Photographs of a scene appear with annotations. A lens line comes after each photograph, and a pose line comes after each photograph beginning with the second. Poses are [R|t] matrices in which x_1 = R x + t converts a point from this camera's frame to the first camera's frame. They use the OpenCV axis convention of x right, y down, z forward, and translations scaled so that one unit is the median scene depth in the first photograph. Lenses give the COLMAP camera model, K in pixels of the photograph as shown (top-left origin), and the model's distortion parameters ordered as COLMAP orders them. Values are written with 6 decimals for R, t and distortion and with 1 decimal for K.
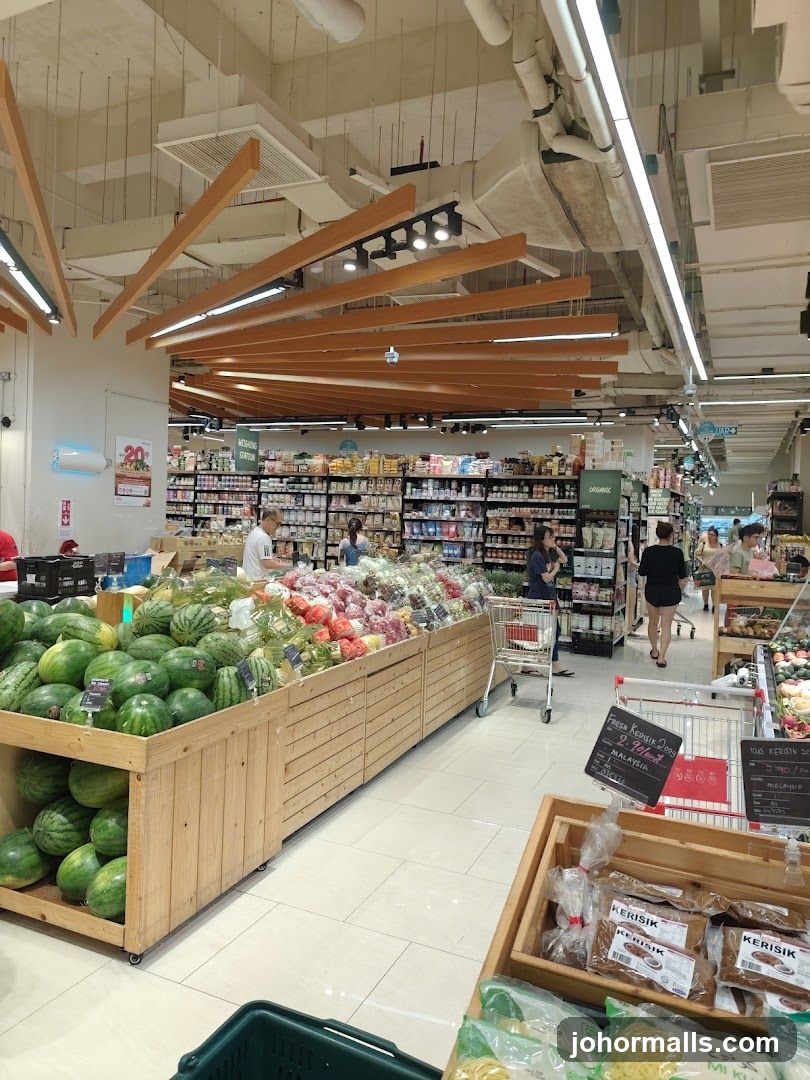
lens RADIAL K [[746.2, 0, 405.0], [0, 746.2, 540.0], [0, 0, 1]] dist [-0.007538, -0.003486]
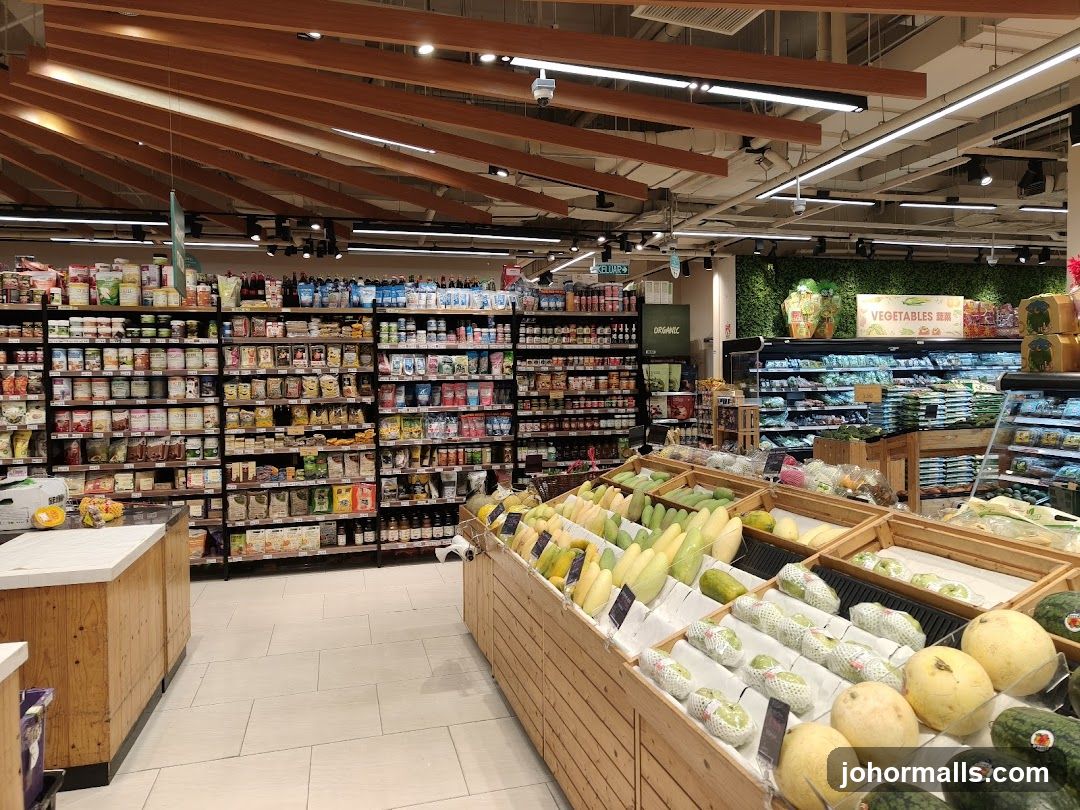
lens RADIAL K [[746.2, 0, 540.0], [0, 746.2, 405.0], [0, 0, 1]] dist [-0.007538, -0.003486]
pose [[0.759741, -0.073932, 0.646009, -0.317870], [0.061532, 0.997231, 0.041762, -0.028225], [-0.647308, 0.008022, 0.762186, 0.467298]]
